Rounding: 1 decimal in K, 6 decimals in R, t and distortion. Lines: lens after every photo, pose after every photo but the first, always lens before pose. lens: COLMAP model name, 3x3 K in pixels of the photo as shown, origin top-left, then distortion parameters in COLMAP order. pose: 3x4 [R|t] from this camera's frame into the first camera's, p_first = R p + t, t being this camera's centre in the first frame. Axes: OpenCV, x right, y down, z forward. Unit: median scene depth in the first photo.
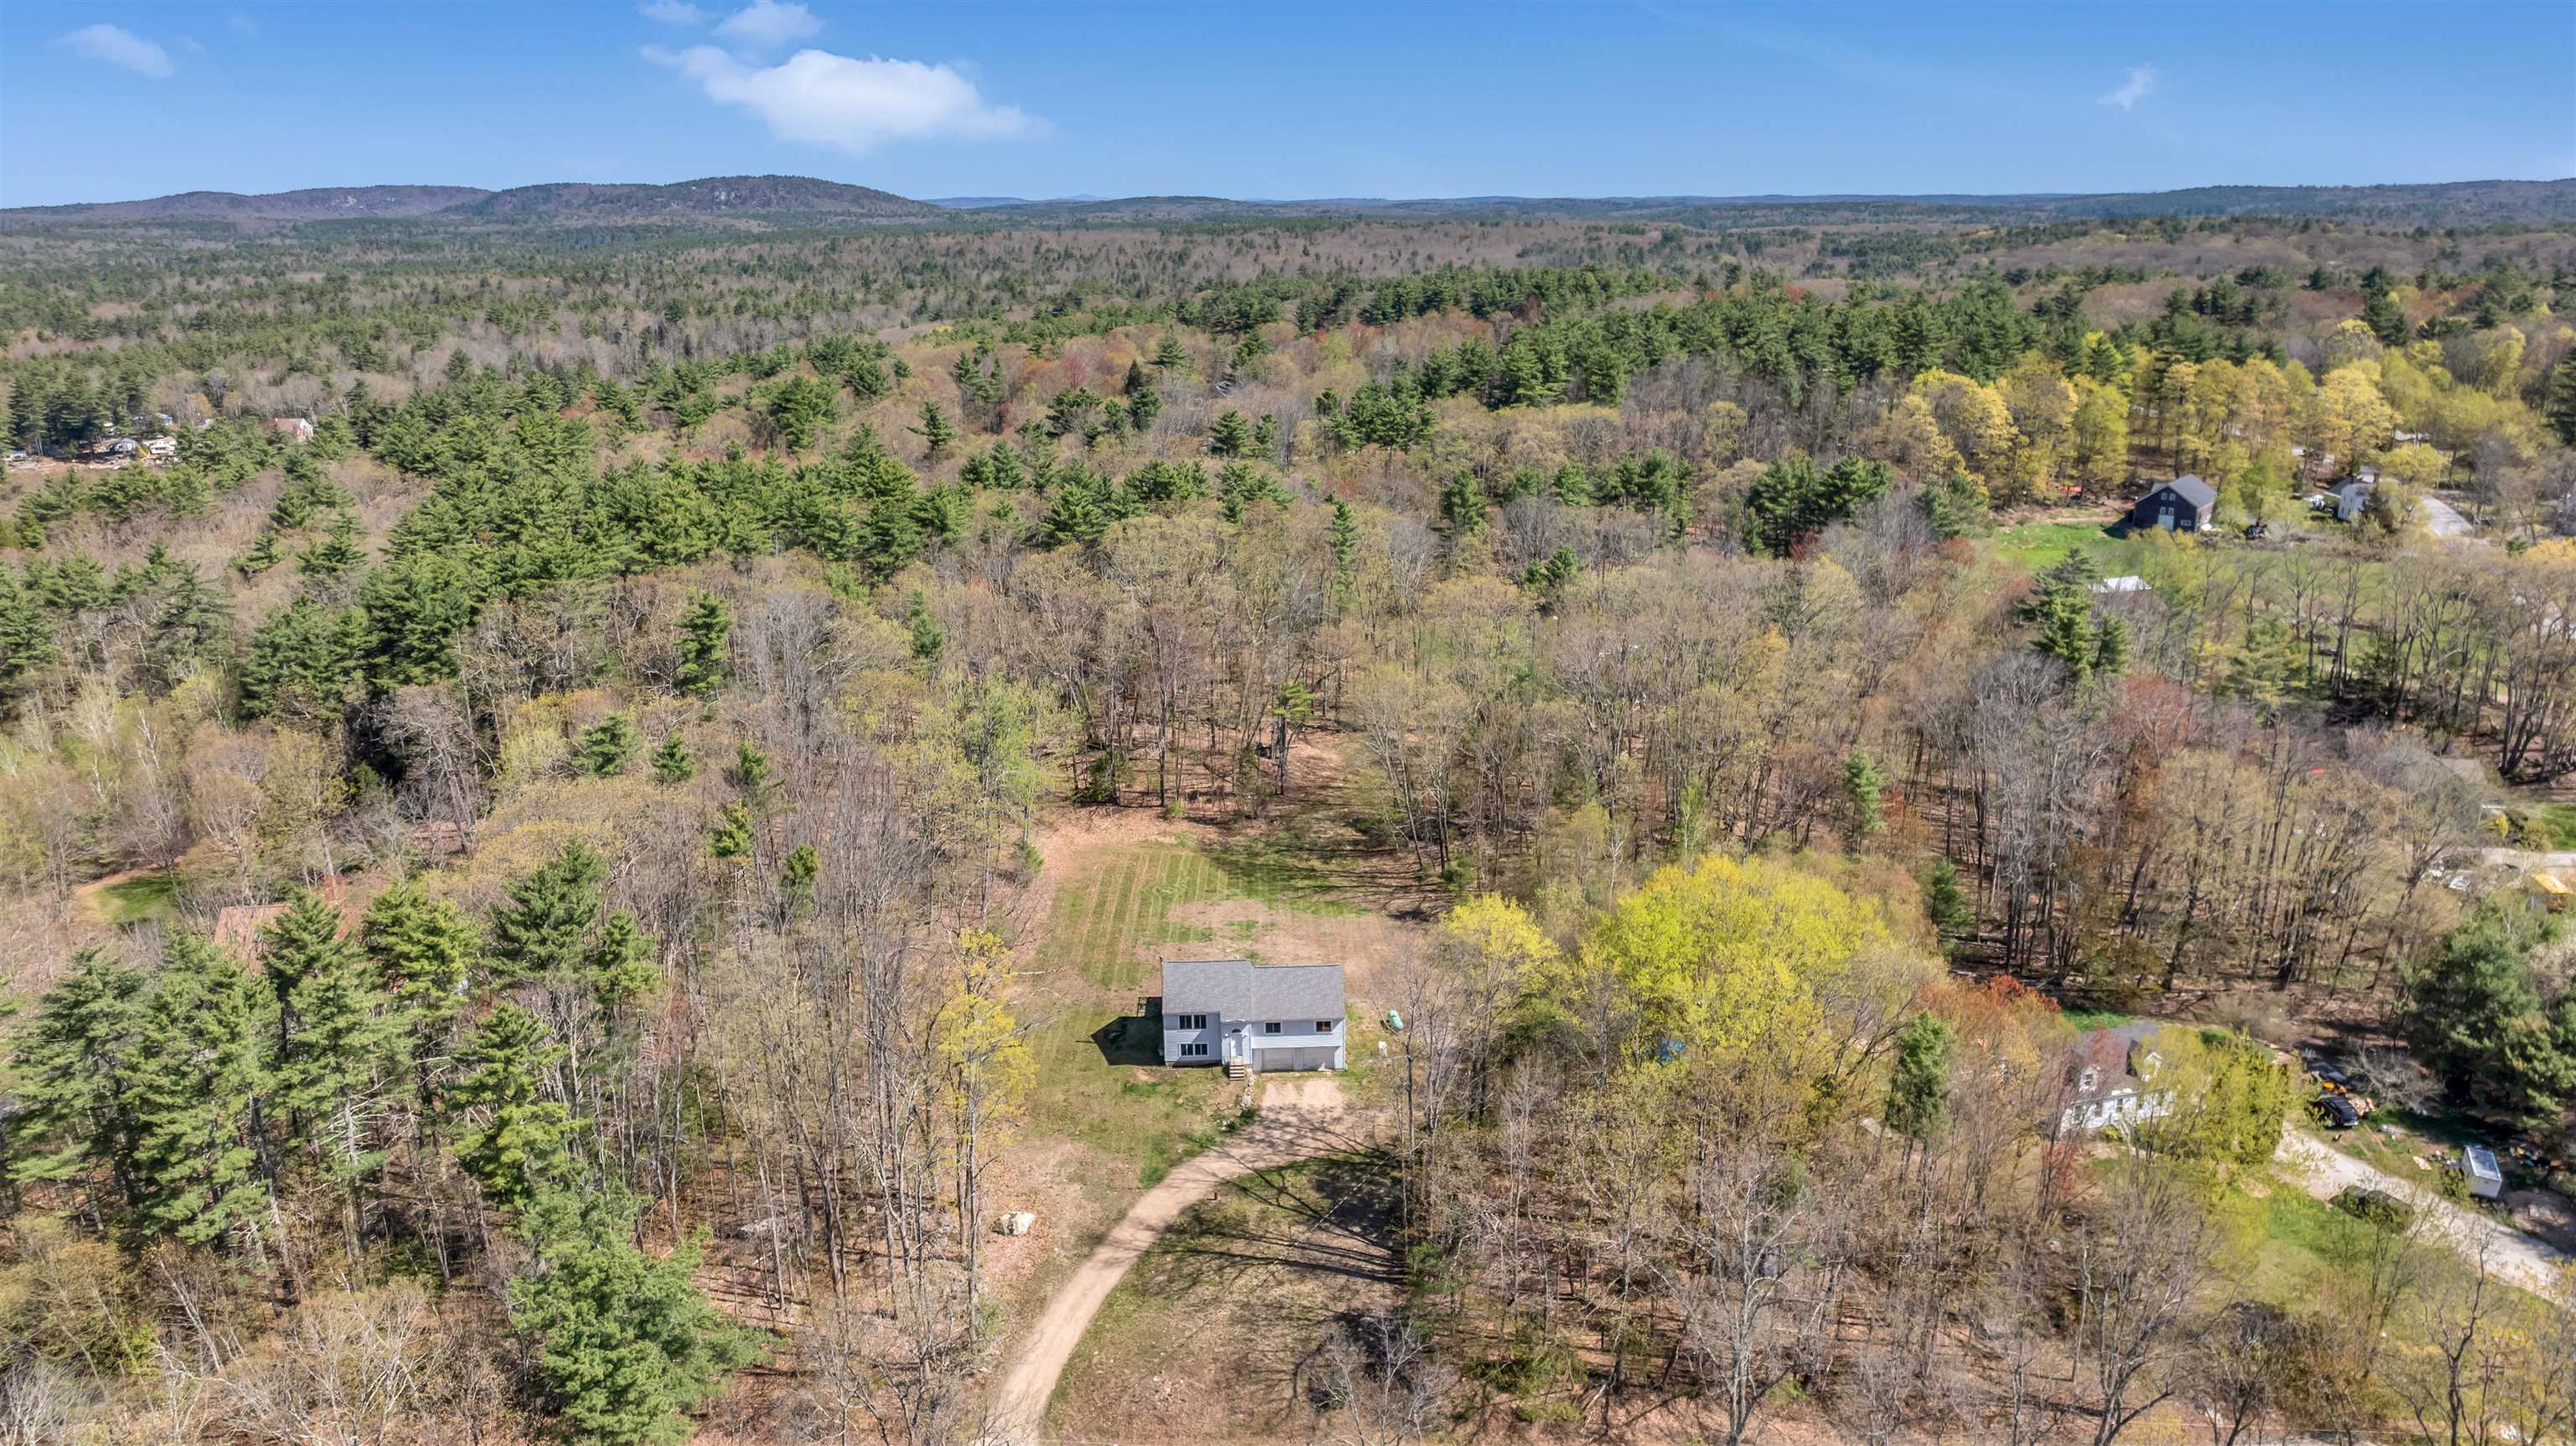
lens RADIAL K [[1795.7, 0, 1288.0], [0, 1795.7, 723.0], [0, 0, 1]] dist [-0.024140, 0.002354]
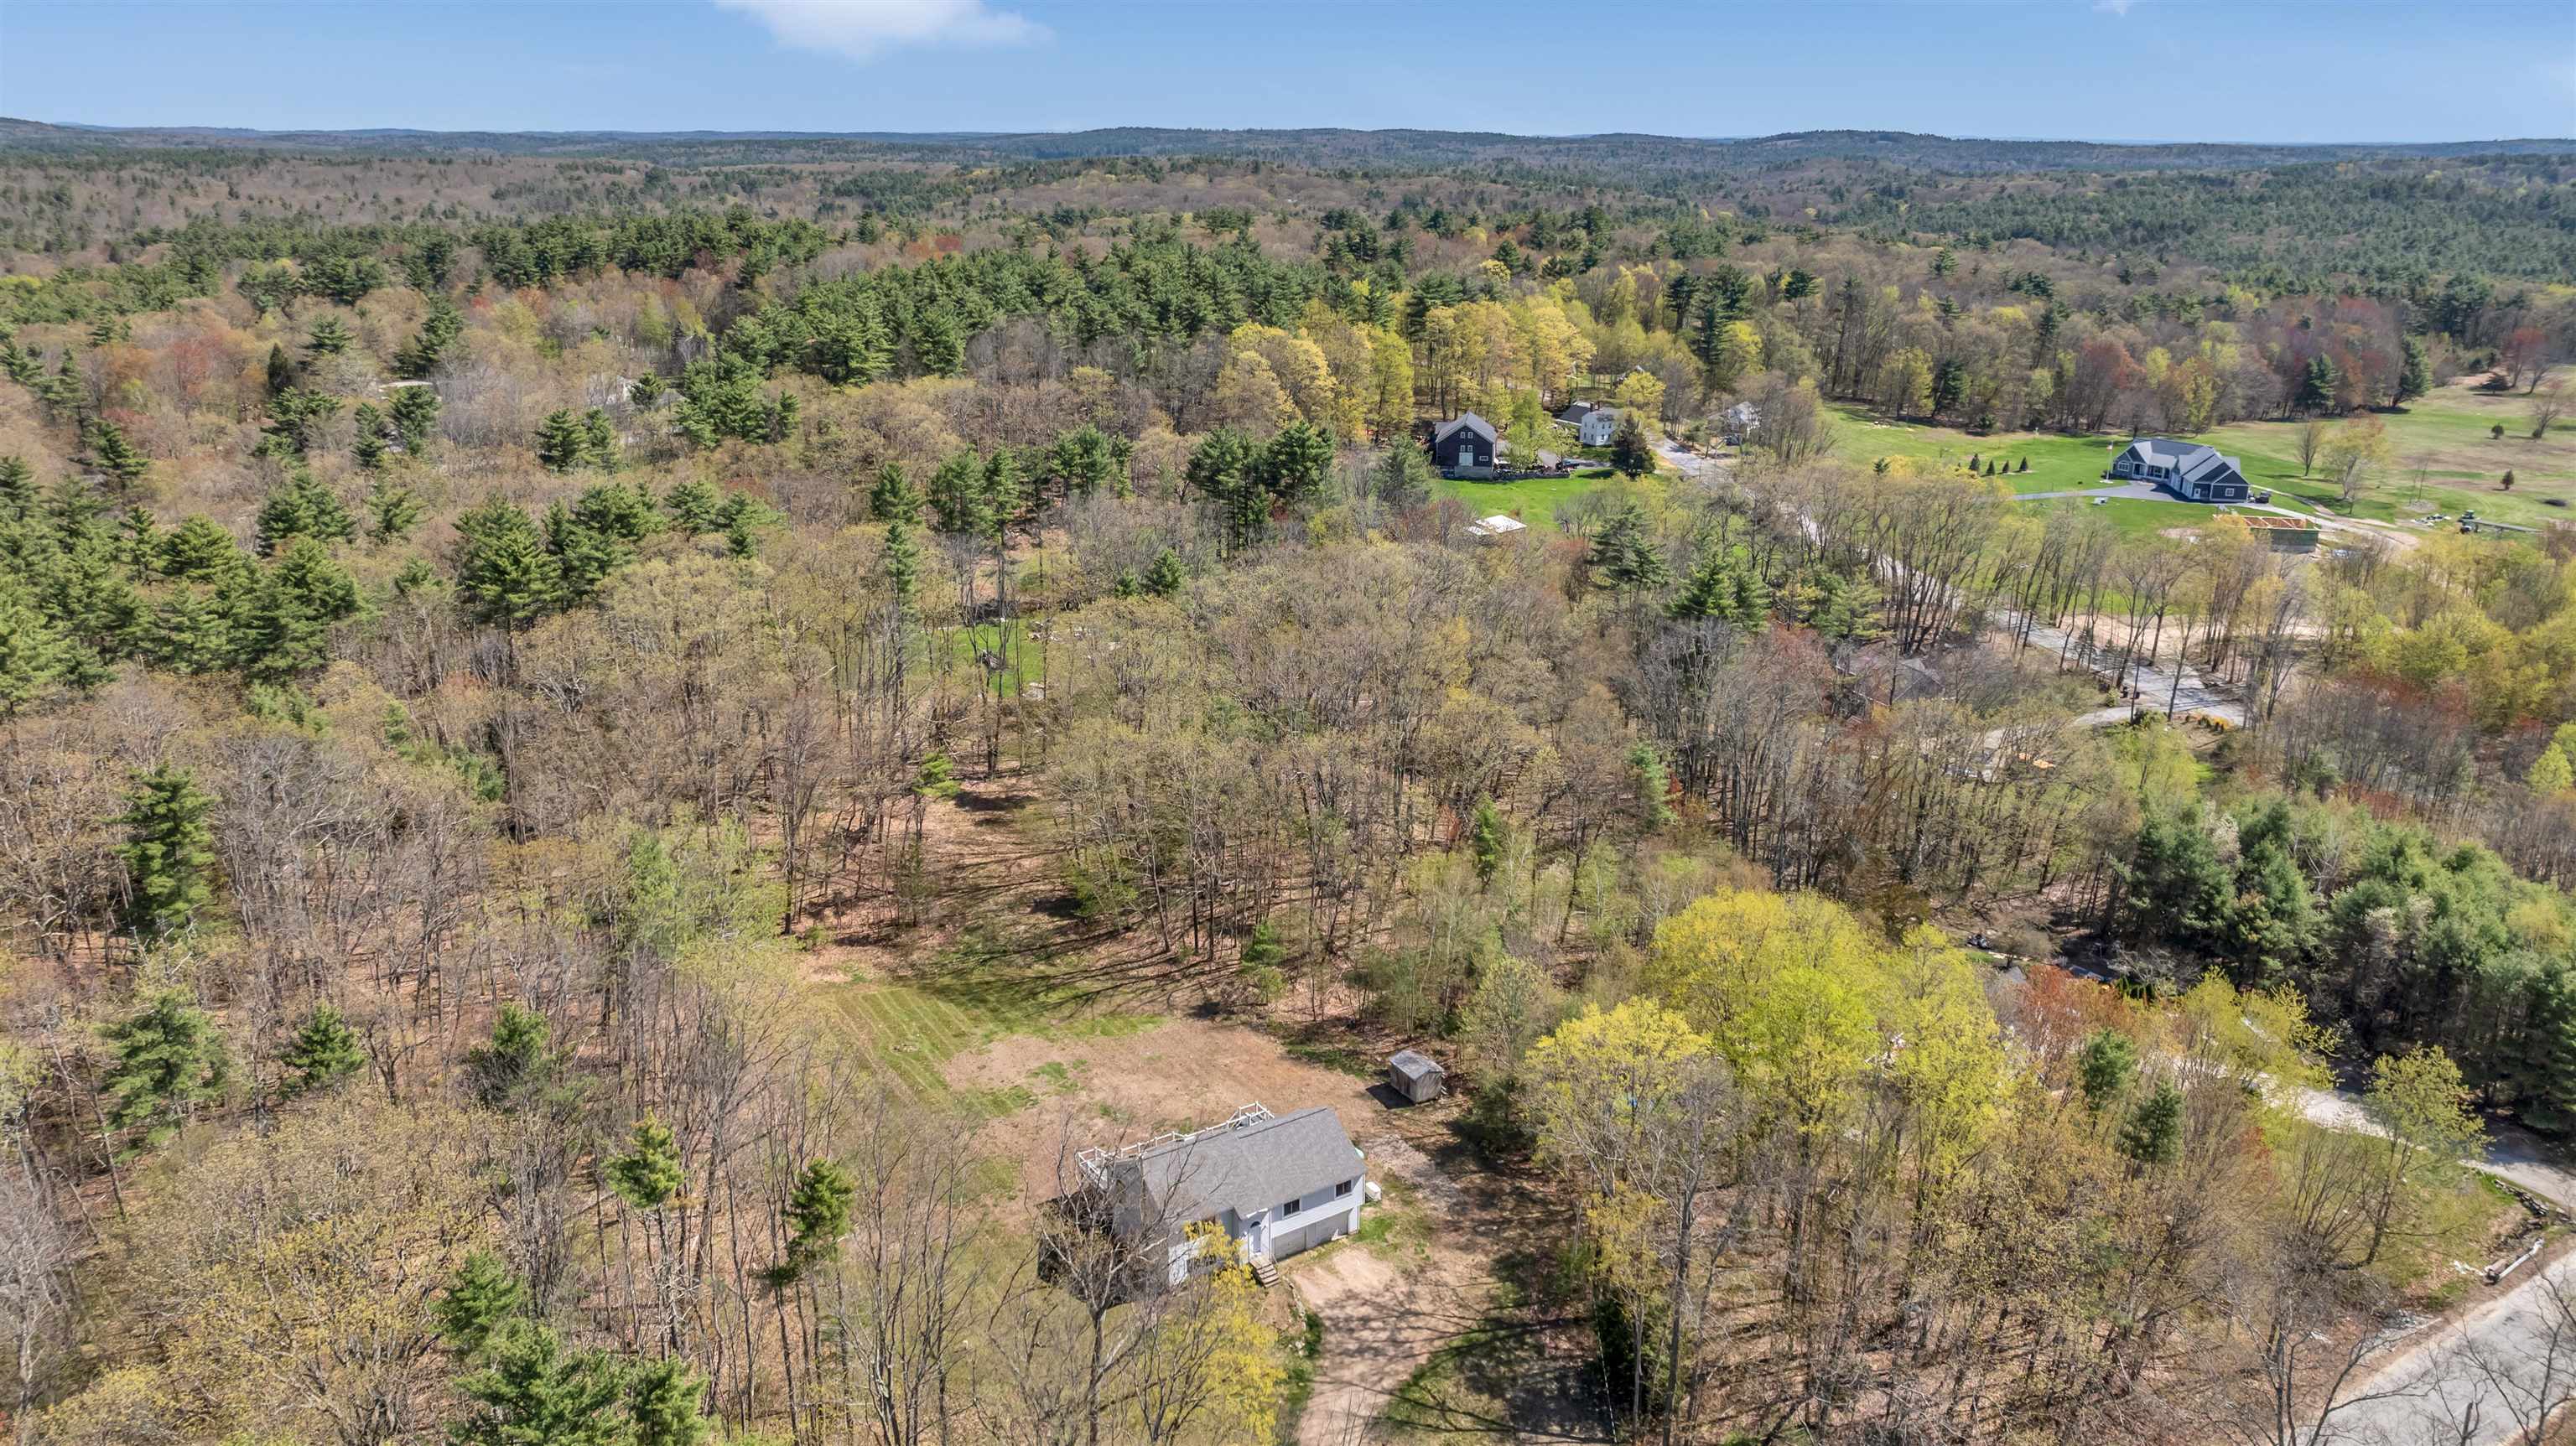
lens RADIAL K [[1795.7, 0, 1288.0], [0, 1795.7, 723.0], [0, 0, 1]] dist [-0.024140, 0.002354]
pose [[0.852129, -0.146502, 0.502408, -0.234095], [0.130231, 0.989179, 0.067560, -0.061120], [-0.506869, 0.007859, 0.861987, 0.187006]]
